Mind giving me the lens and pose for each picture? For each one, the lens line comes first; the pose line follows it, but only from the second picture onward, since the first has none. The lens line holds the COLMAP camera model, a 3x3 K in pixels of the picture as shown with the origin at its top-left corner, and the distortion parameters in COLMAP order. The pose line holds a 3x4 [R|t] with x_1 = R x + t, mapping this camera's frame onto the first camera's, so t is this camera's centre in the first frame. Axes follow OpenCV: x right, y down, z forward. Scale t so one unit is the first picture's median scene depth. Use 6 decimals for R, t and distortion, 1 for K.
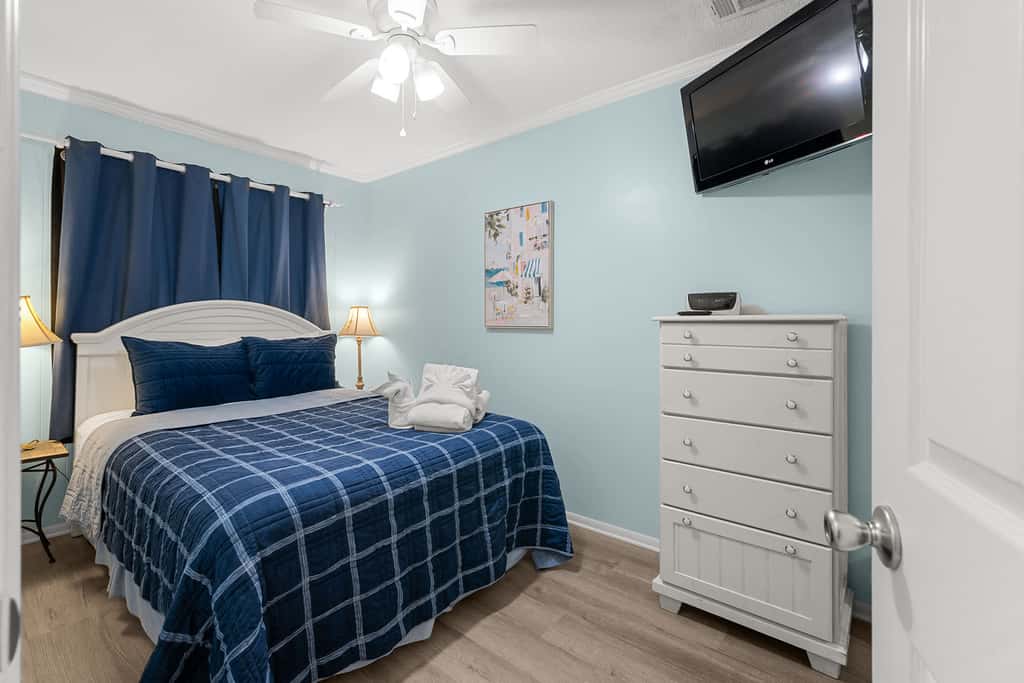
lens RADIAL K [[434.5, 0, 511.5], [0, 434.5, 328.9], [0, 0, 1]] dist [0.002645, 0.000129]
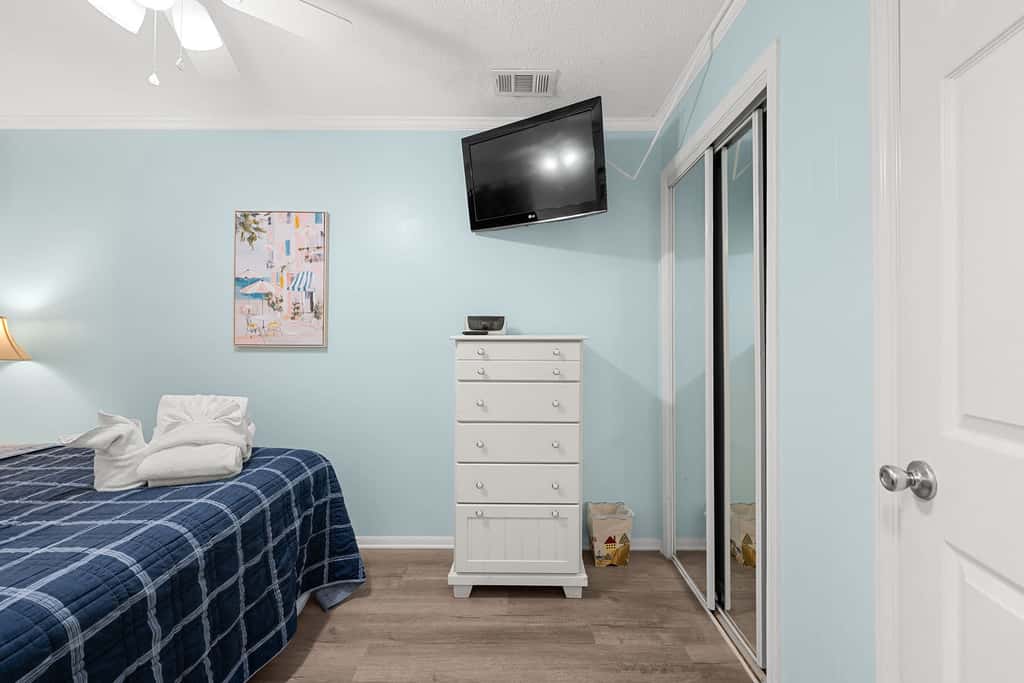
lens RADIAL K [[392.9, 0, 512.0], [0, 392.9, 341.5], [0, 0, 1]] dist [-0.000467, 0.000240]
pose [[0.791858, 0.000348, 0.610705, -0.145215], [0.006935, 0.999930, -0.009563, -0.002515], [-0.610666, 0.011808, 0.791800, 0.102308]]
